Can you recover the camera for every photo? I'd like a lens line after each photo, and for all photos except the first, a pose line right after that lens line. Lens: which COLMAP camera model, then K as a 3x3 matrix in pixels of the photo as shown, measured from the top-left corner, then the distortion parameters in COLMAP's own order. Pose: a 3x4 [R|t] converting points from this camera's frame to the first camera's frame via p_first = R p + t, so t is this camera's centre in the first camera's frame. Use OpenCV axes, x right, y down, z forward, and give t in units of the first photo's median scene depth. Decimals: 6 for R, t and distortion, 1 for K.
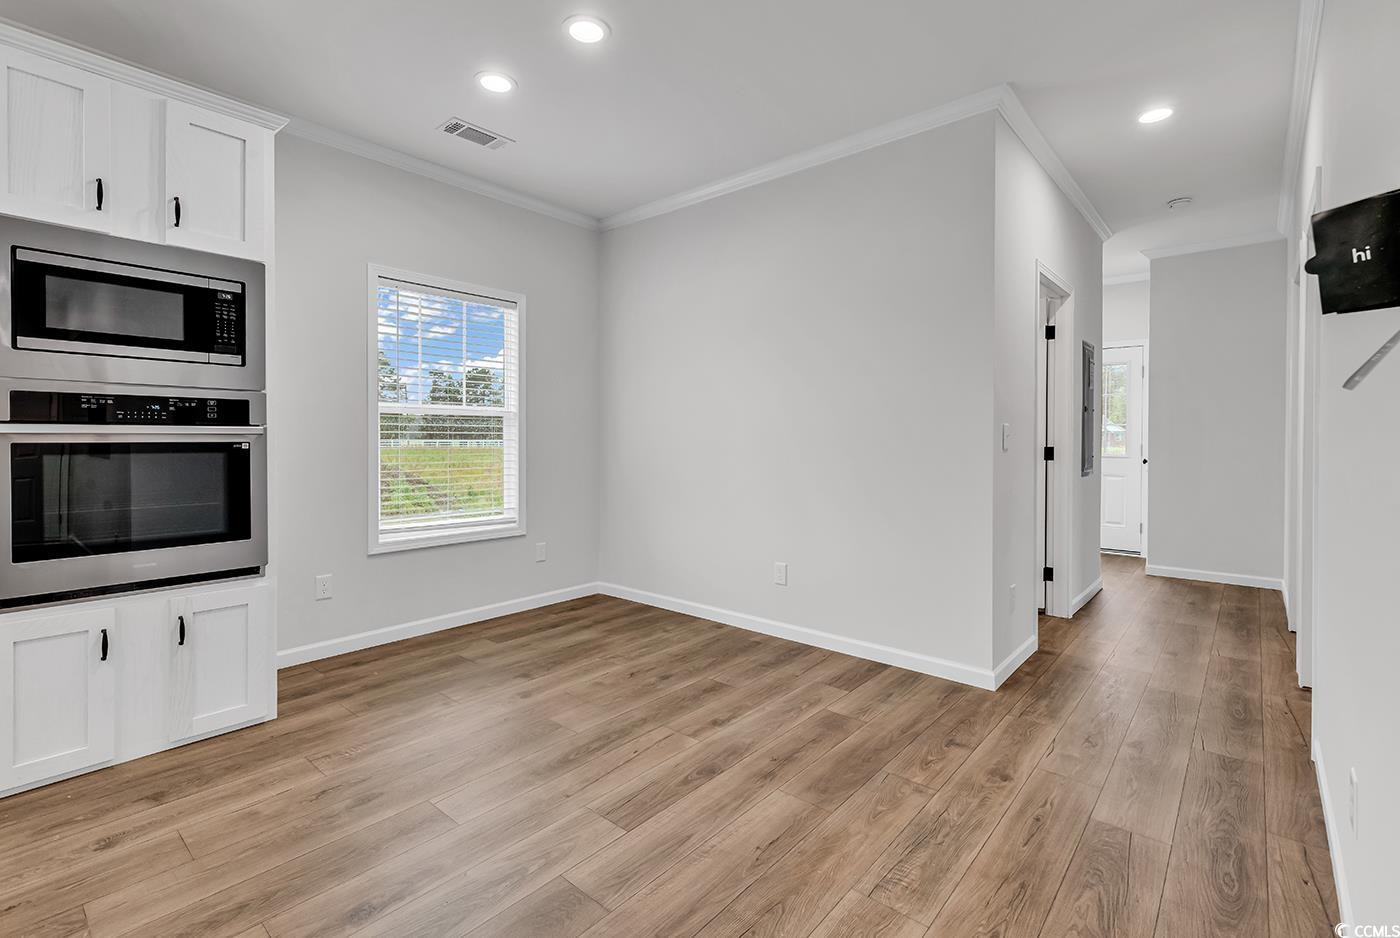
lens RADIAL K [[643.4, 0, 745.5], [0, 643.4, 446.9], [0, 0, 1]] dist [0.002181, -0.000020]
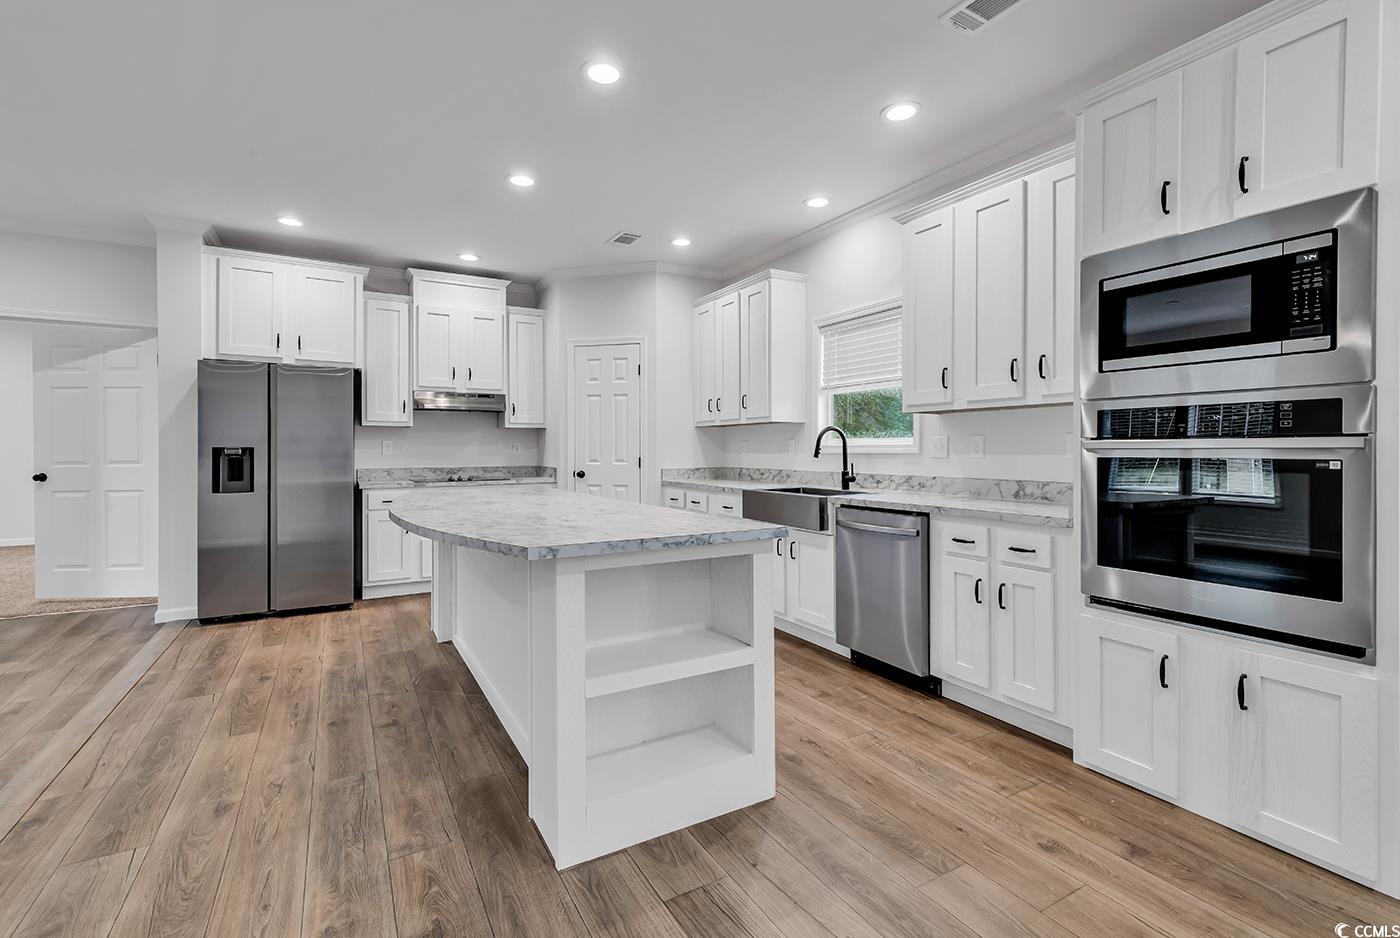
lens RADIAL K [[629.5, 0, 662.6], [0, 629.5, 455.5], [0, 0, 1]] dist [0.002463, 0.000517]
pose [[-0.401020, 0.006137, -0.916049, 0.134261], [-0.012816, 0.999842, 0.012308, -0.011284], [0.915979, 0.016676, -0.400879, 0.622610]]
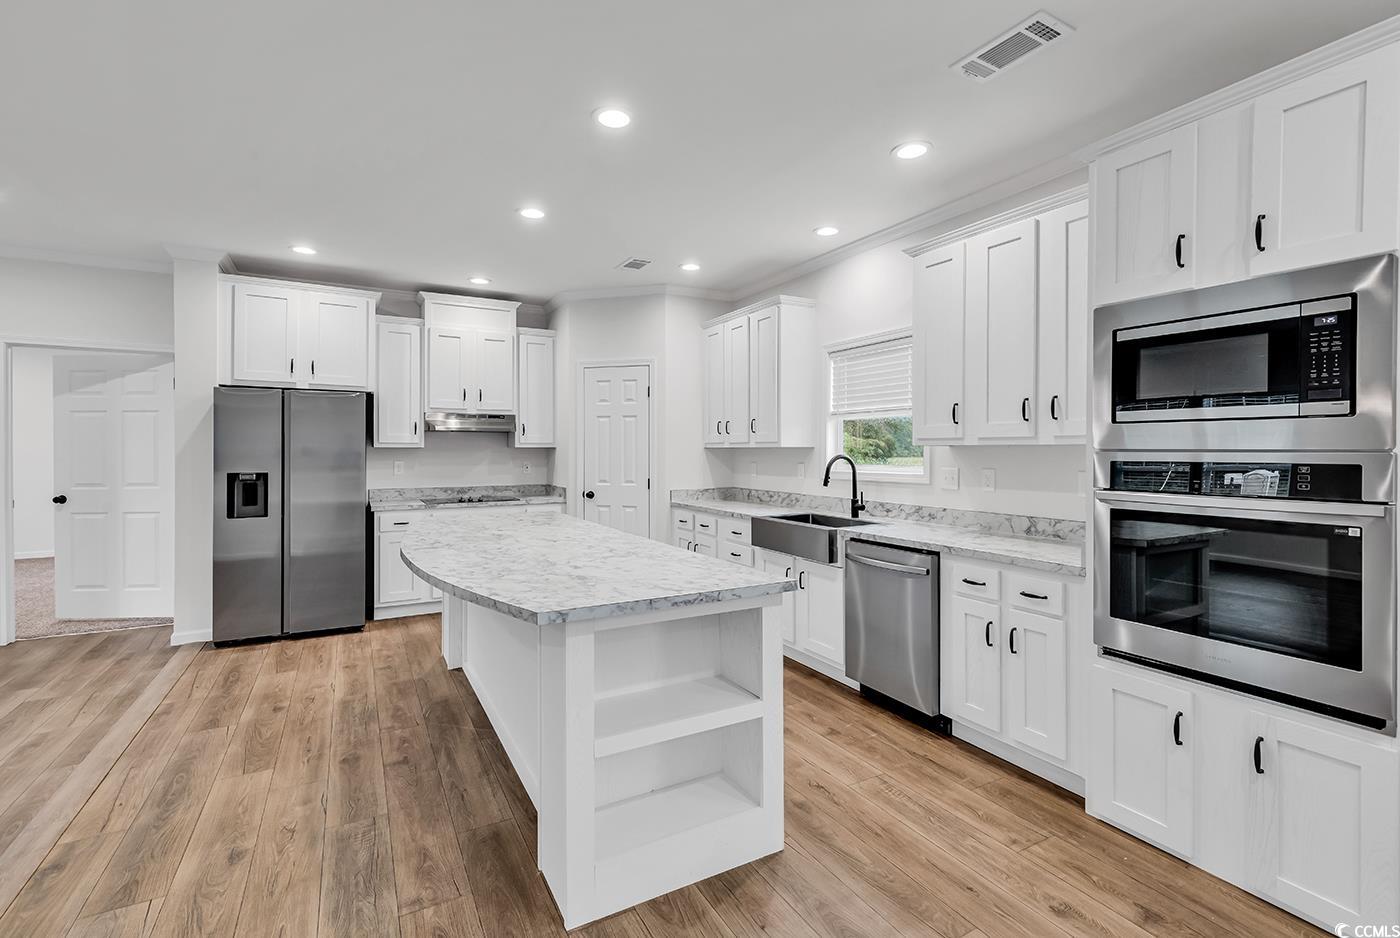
lens RADIAL K [[628.0, 0, 661.9], [0, 628.0, 457.7], [0, 0, 1]] dist [0.002169, 0.000566]
pose [[-0.414963, 0.004568, -0.909827, 0.133830], [-0.014627, 0.999825, 0.011691, -0.078952], [0.909721, 0.018159, -0.414823, 0.620830]]
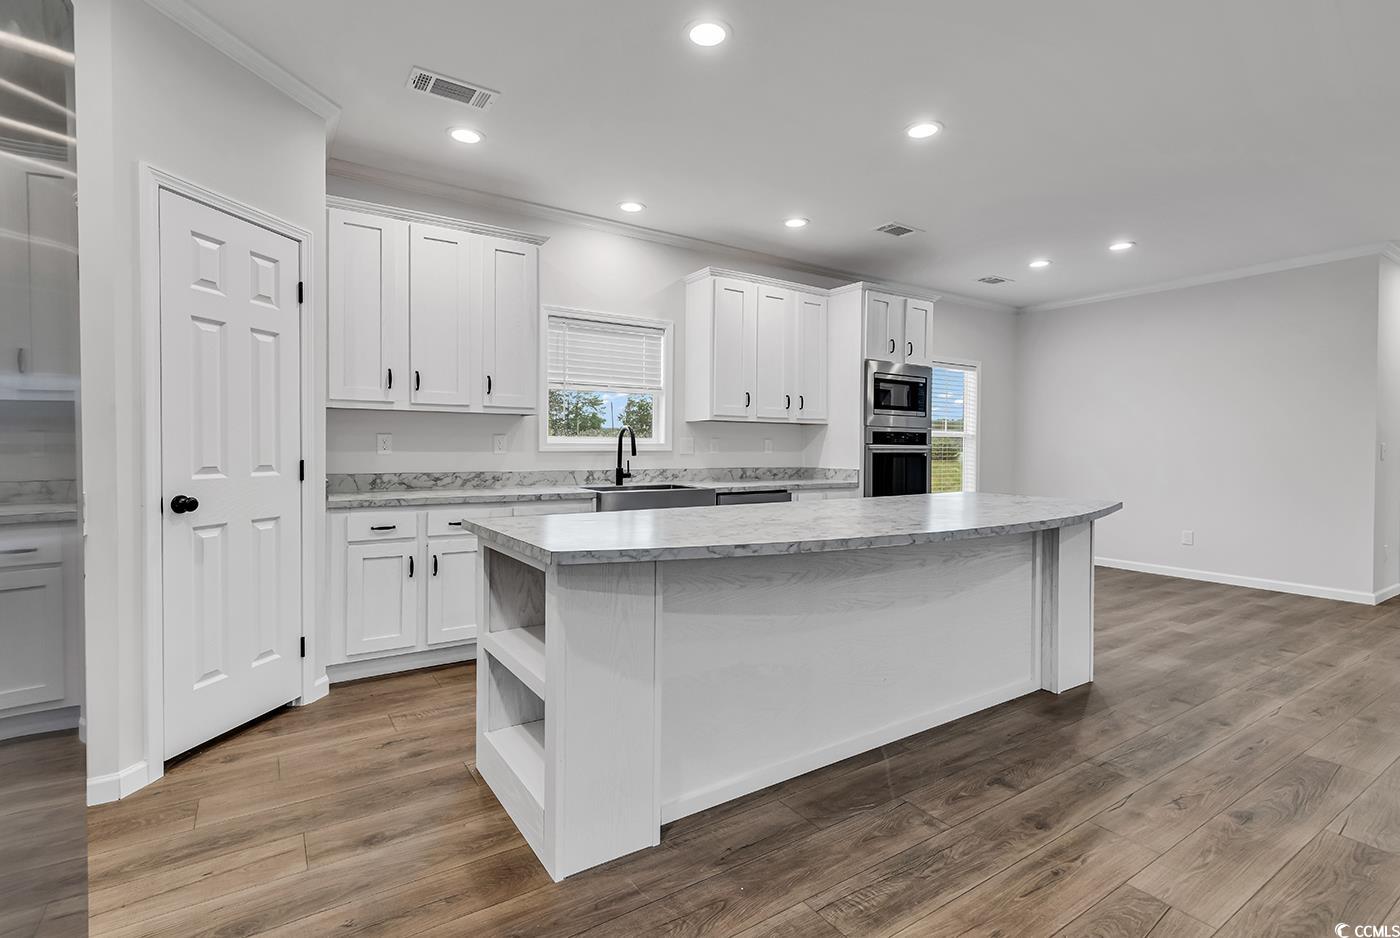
lens RADIAL K [[657.1, 0, 701.7], [0, 657.1, 457.8], [0, 0, 1]] dist [0.011103, -0.000579]
pose [[0.948985, 0.005486, -0.315273, -0.806376], [-0.006002, 0.999982, -0.000666, 0.015641], [0.315264, 0.002524, 0.949001, -1.306903]]
